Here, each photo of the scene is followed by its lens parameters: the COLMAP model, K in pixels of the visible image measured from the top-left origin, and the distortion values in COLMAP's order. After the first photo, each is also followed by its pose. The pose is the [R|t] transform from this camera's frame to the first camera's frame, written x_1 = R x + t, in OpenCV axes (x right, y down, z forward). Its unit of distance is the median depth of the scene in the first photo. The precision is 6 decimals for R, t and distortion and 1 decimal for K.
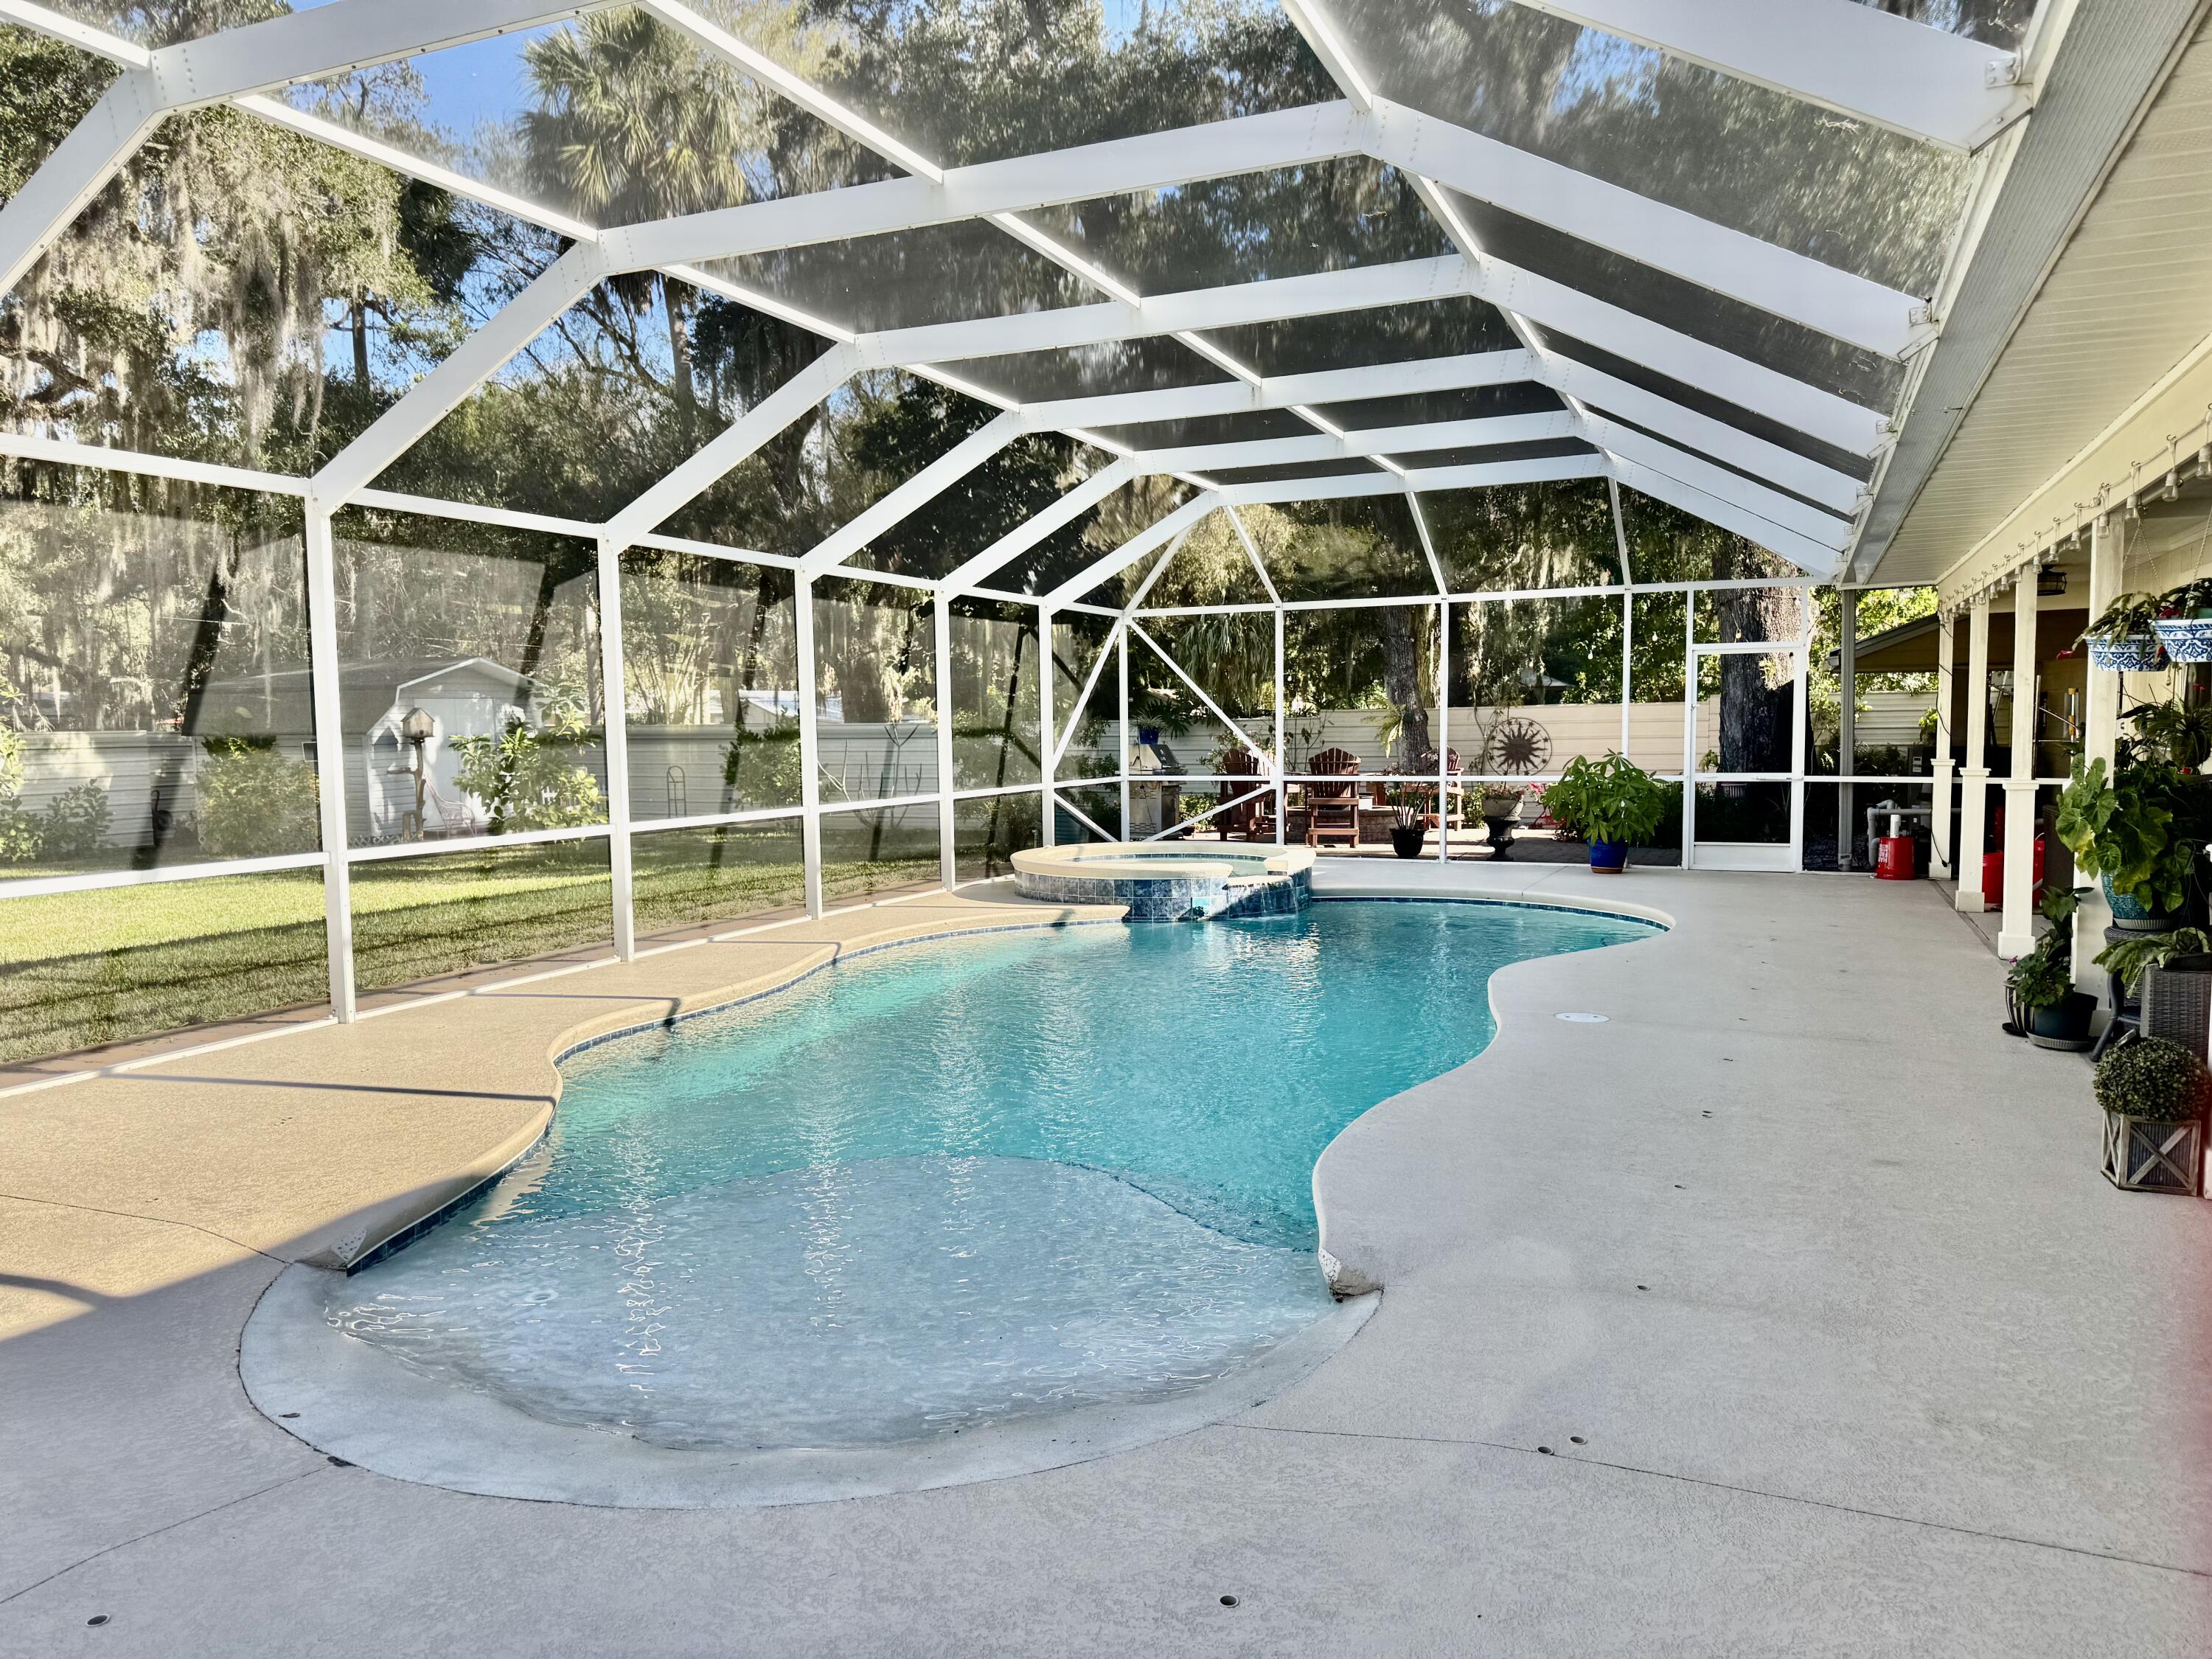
lens RADIAL K [[1547.3, 0, 1108.6], [0, 1547.3, 830.0], [0, 0, 1]] dist [0.003497, -0.005004]
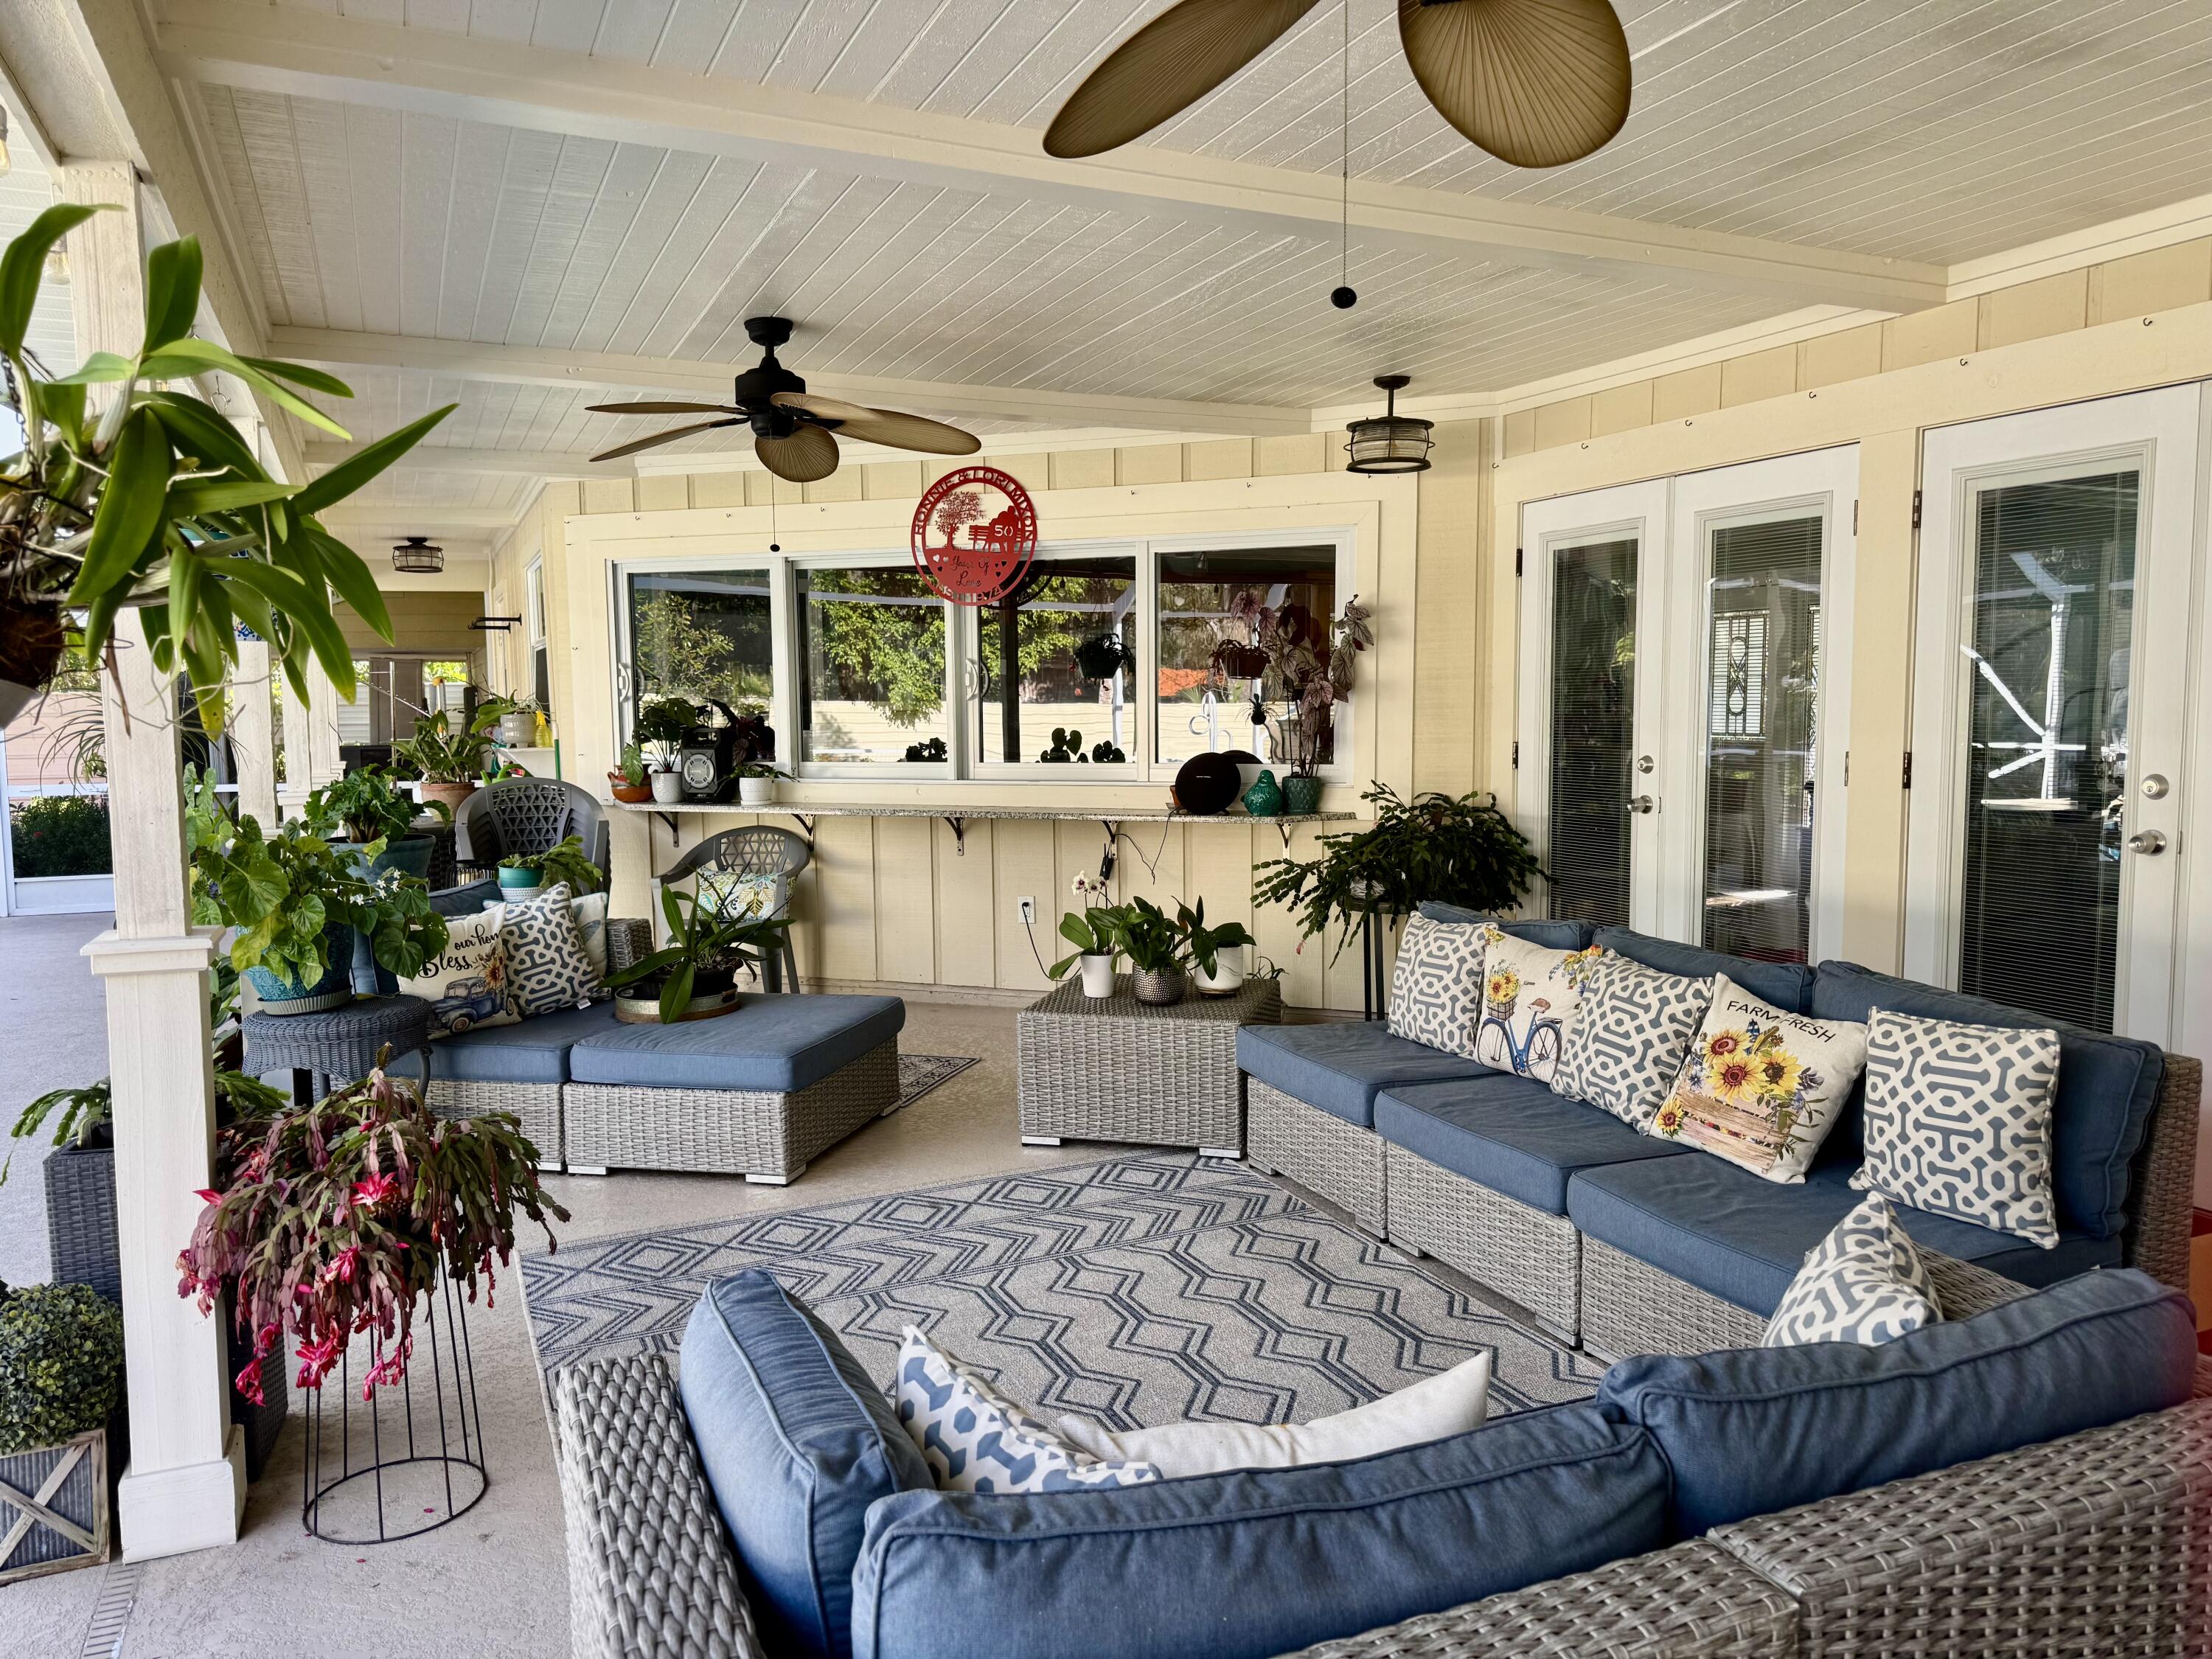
lens RADIAL K [[1547.3, 0, 1106.0], [0, 1547.3, 827.2], [0, 0, 1]] dist [0.003497, -0.005004]
pose [[0.664000, -0.044981, 0.746378, 0.245425], [0.044041, 0.998809, 0.021013, -0.011205], [-0.746434, 0.018919, 0.665190, 0.162424]]
